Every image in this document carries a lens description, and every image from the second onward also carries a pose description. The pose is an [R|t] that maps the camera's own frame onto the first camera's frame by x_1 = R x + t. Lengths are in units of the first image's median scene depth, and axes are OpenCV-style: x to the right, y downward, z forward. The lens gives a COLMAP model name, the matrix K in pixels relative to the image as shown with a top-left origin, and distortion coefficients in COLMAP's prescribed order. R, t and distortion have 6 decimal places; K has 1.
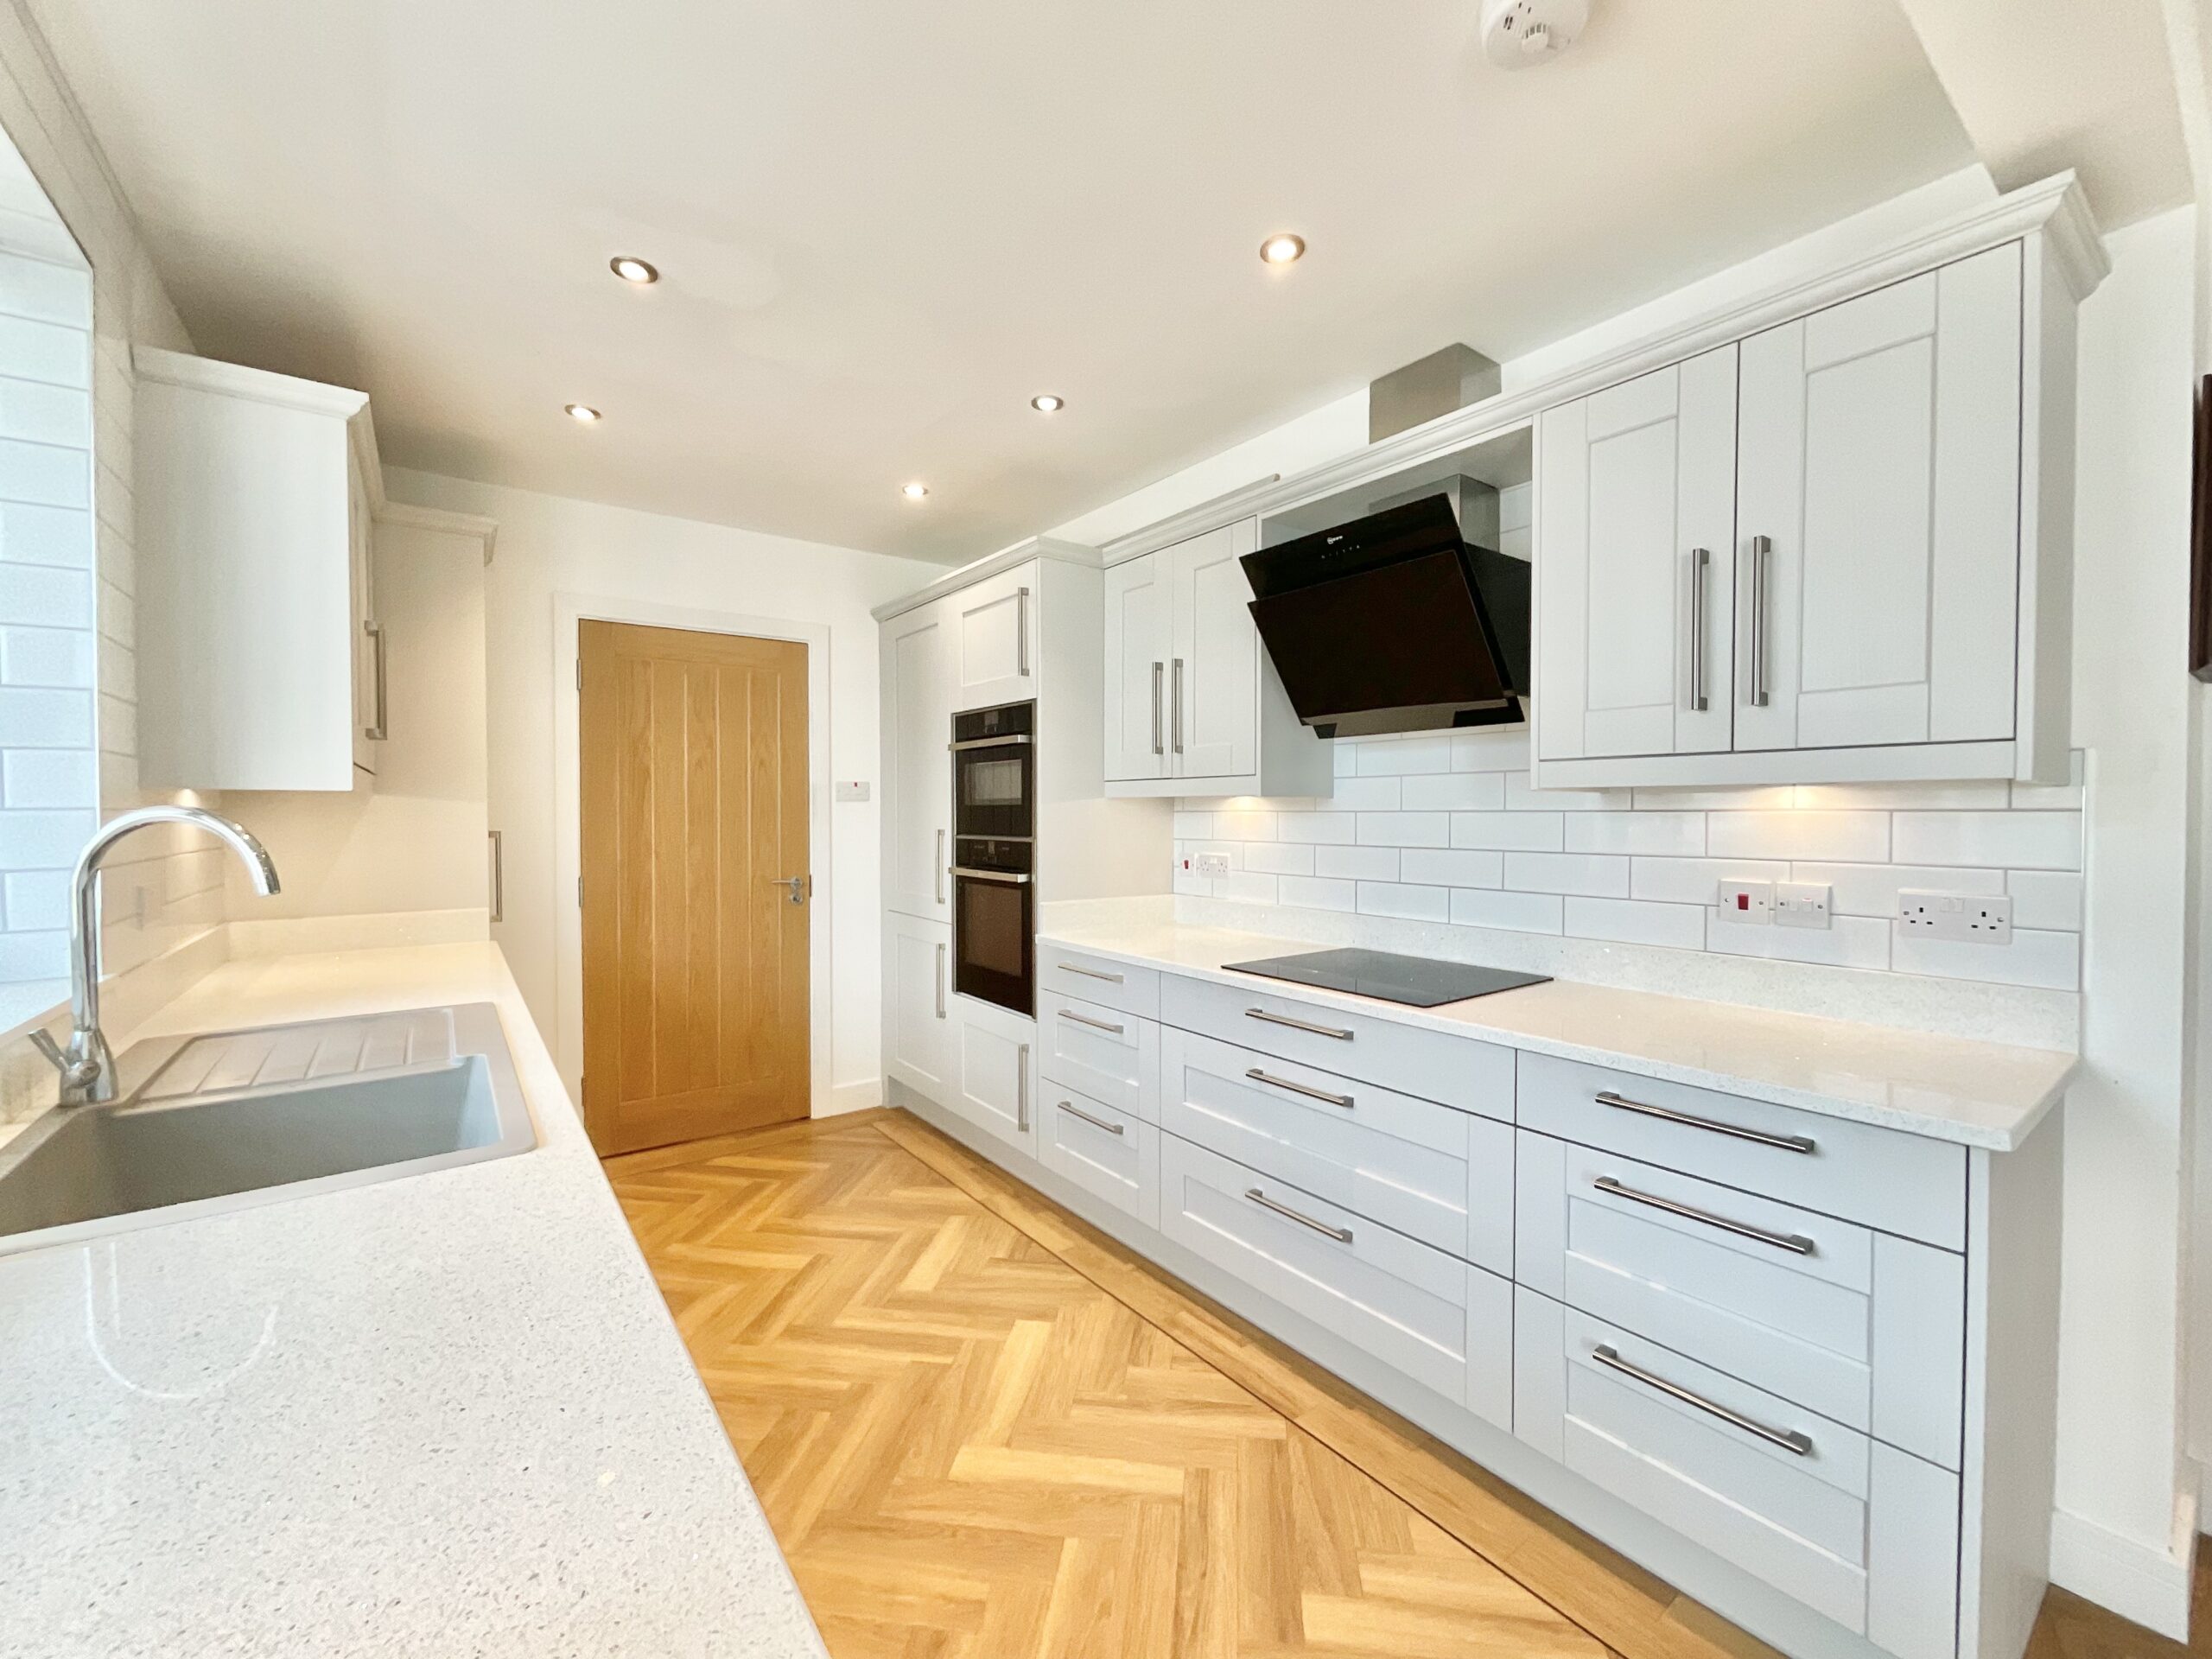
lens RADIAL K [[898.5, 0, 1106.0], [0, 898.5, 829.5], [0, 0, 1]] dist [-0.004399, 0.003110]
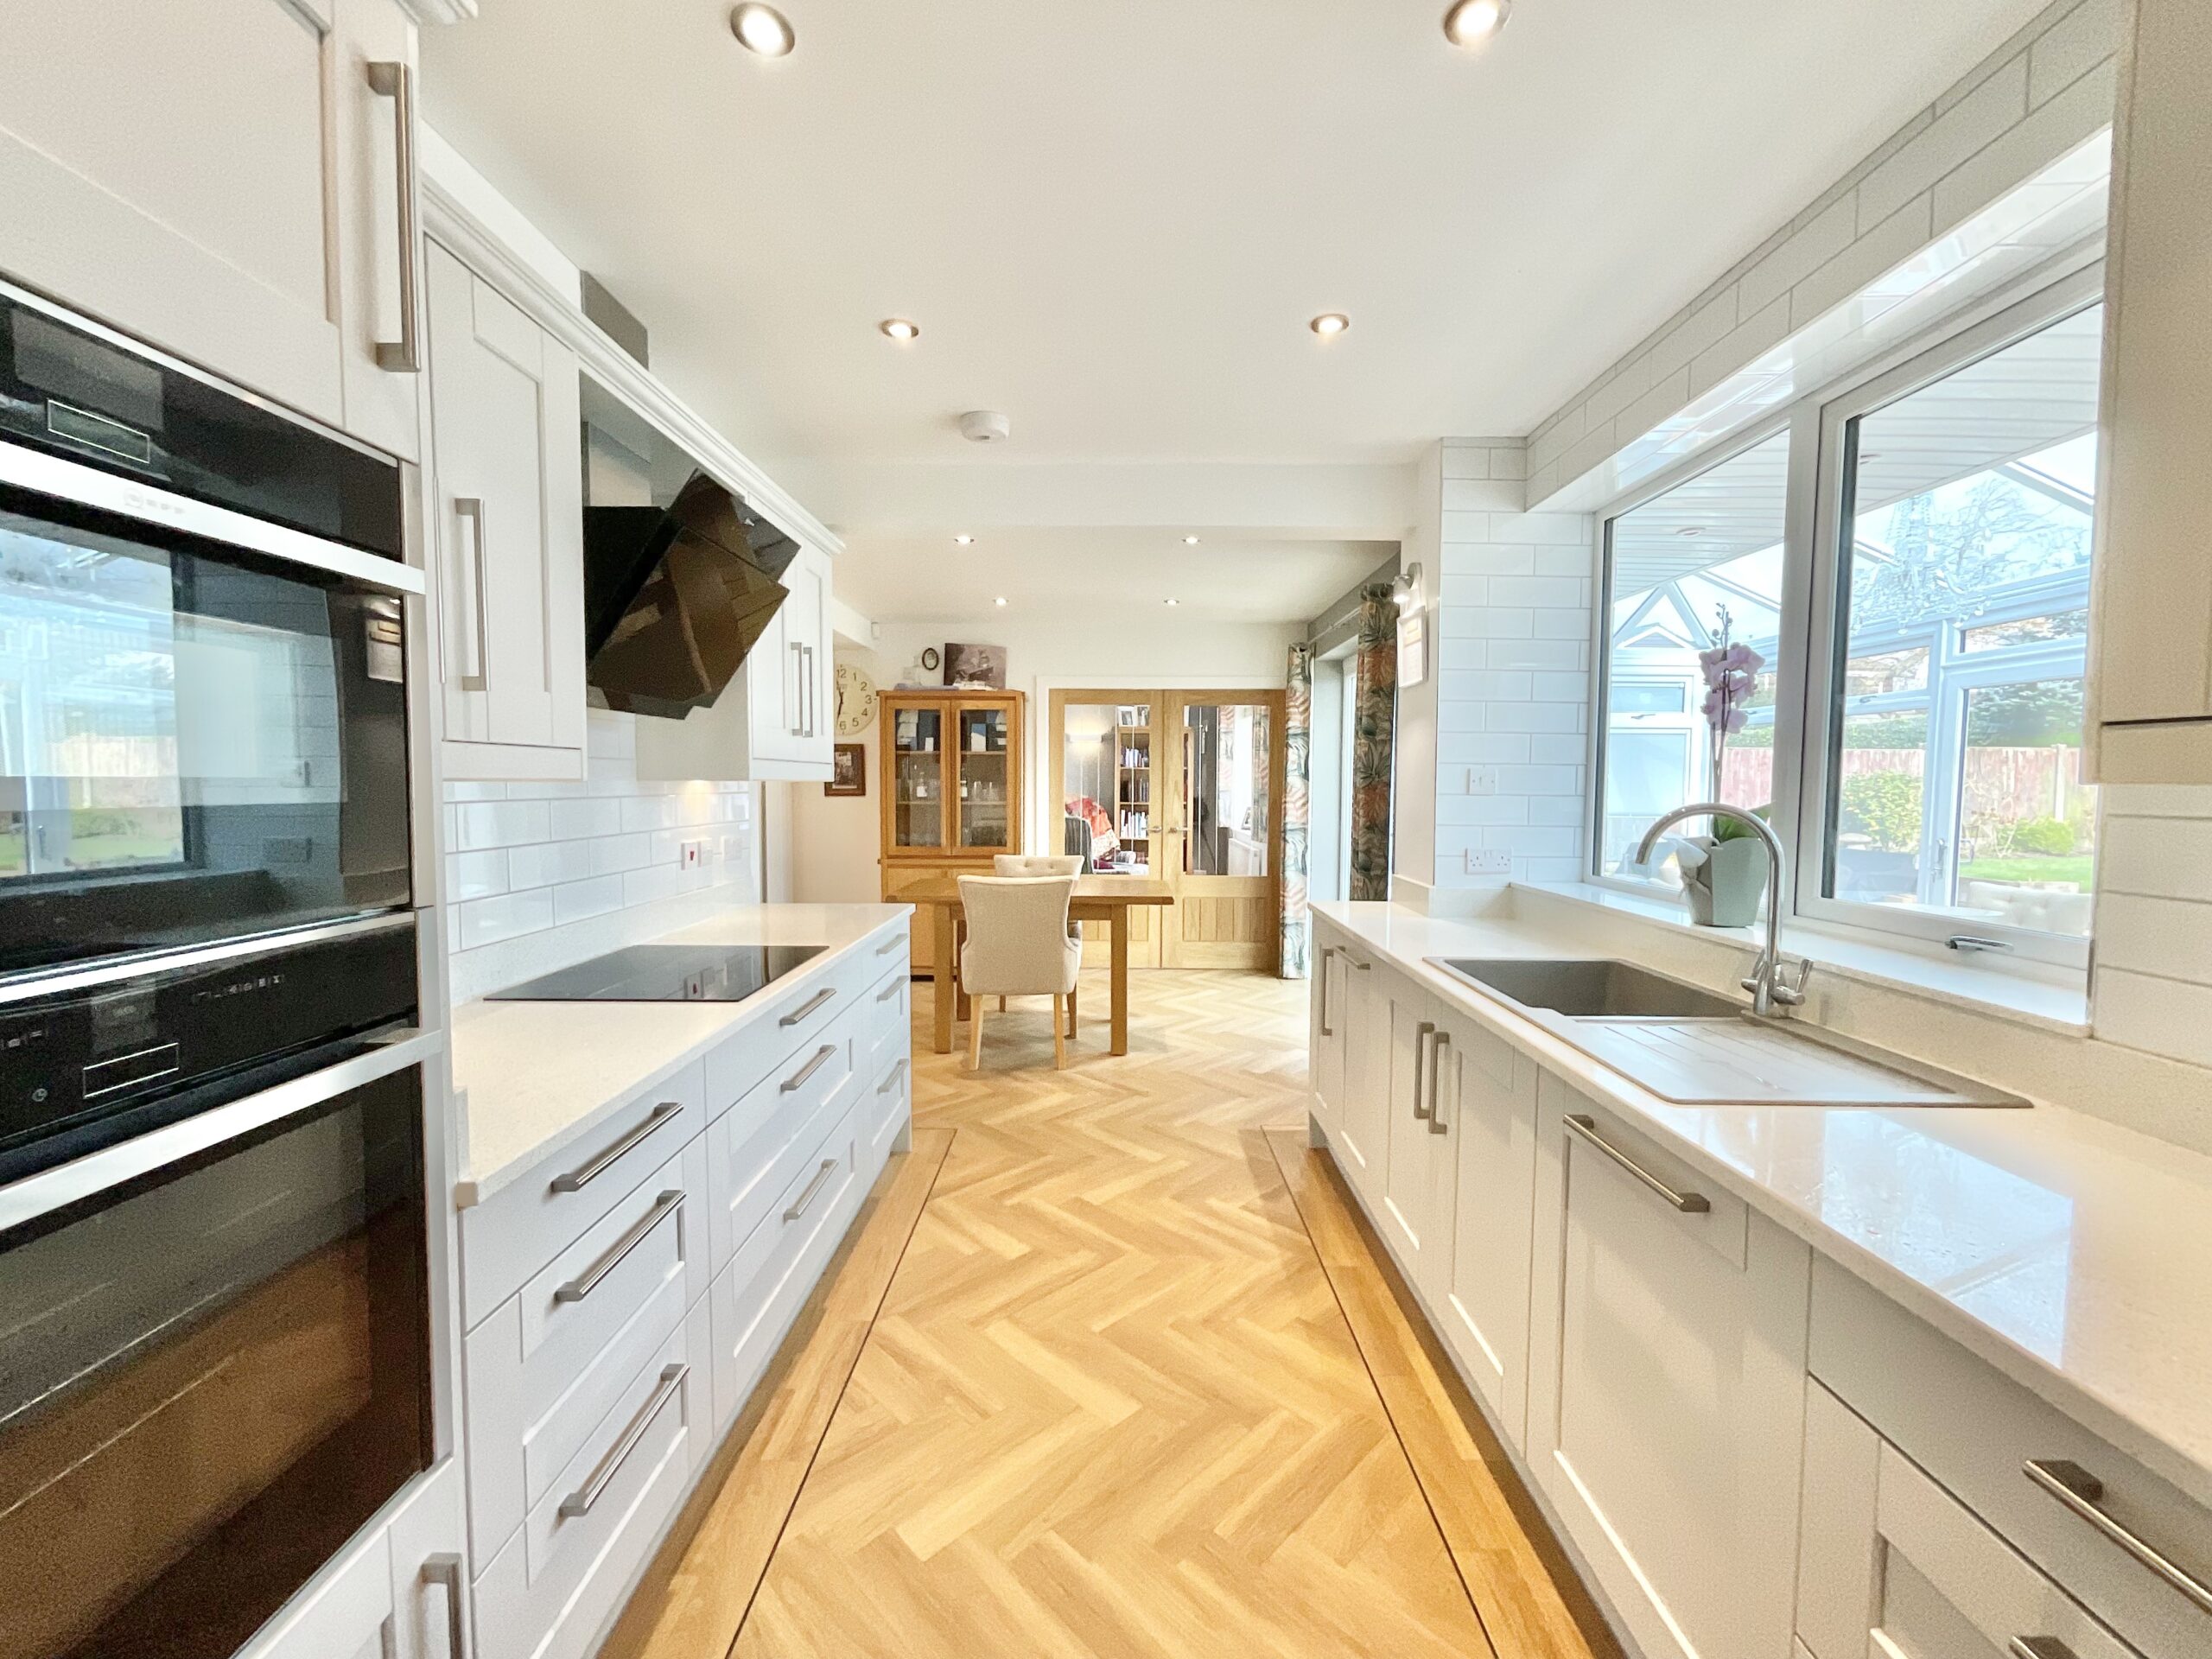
lens RADIAL K [[898.5, 0, 1106.0], [0, 898.5, 829.5], [0, 0, 1]] dist [-0.004399, 0.003110]
pose [[-0.799613, -0.030206, 0.599756, -0.557456], [0.009165, 0.998004, 0.062482, -0.037686], [-0.600446, 0.055458, -0.797740, 1.334389]]
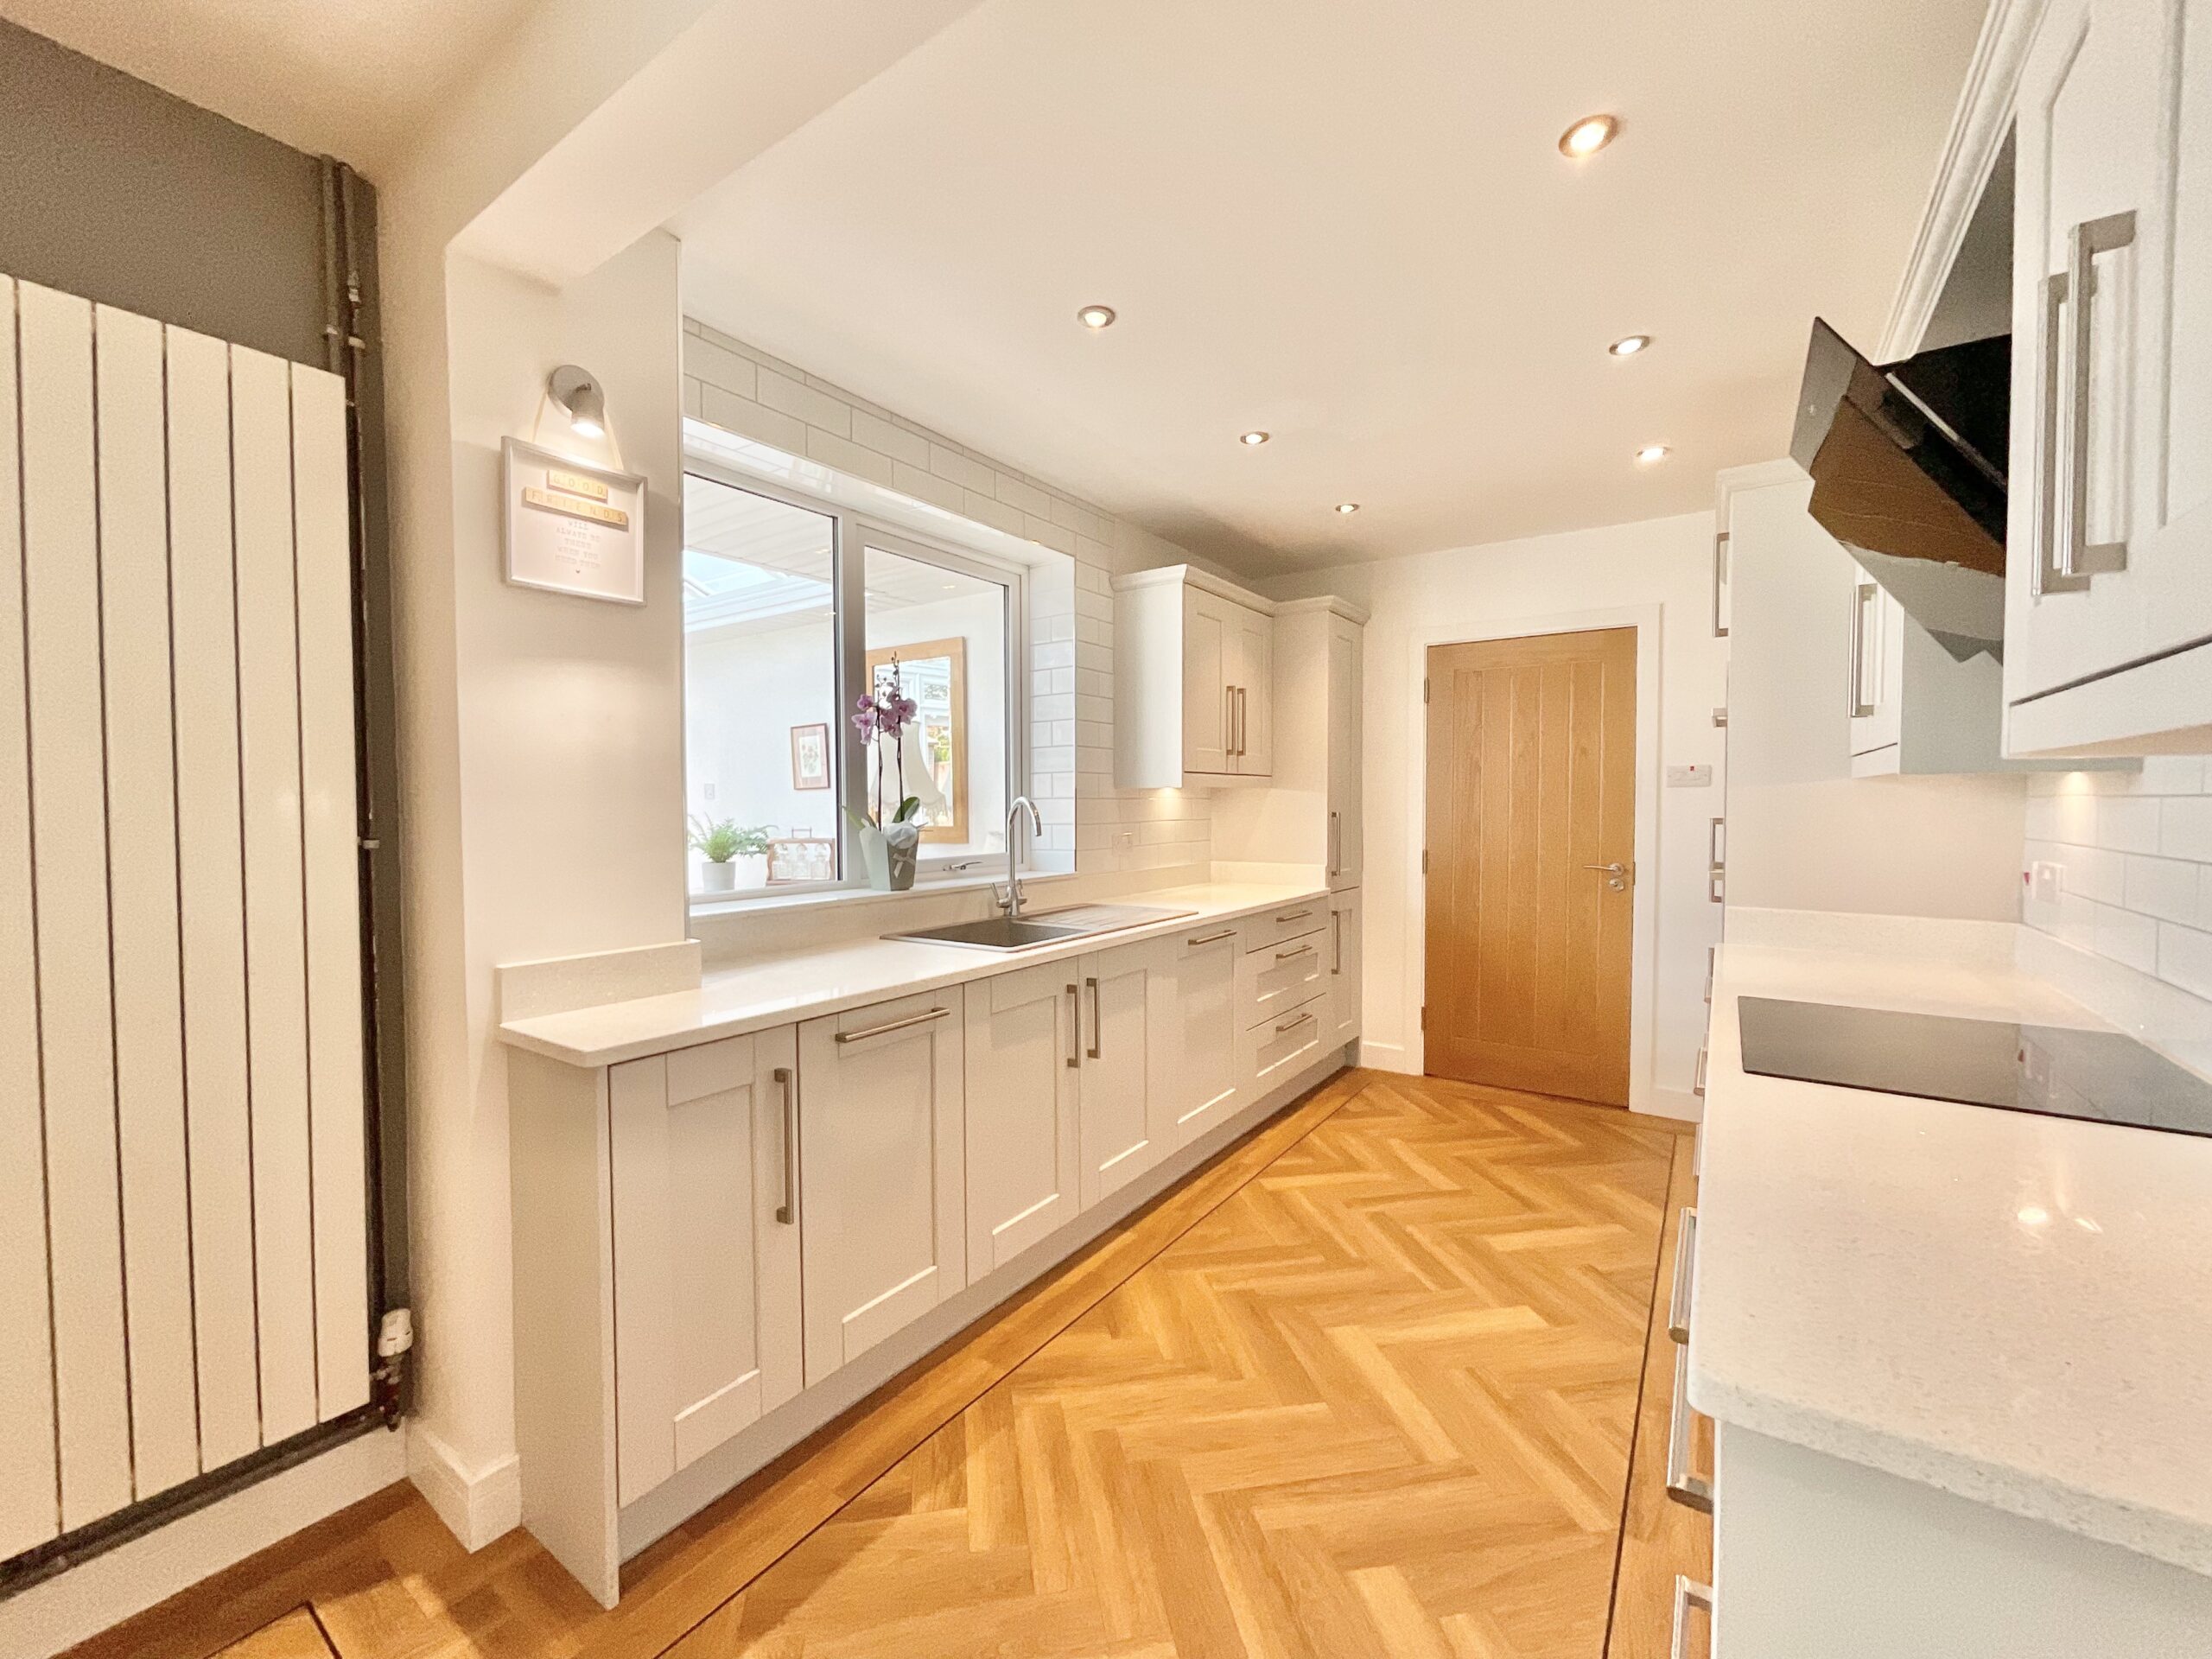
lens RADIAL K [[898.5, 0, 1106.0], [0, 898.5, 829.5], [0, 0, 1]] dist [-0.004399, 0.003110]
pose [[0.323155, 0.031108, -0.945835, 0.636966], [-0.017320, 0.999487, 0.026955, -0.003117], [0.946188, 0.007672, 0.323528, 0.215298]]
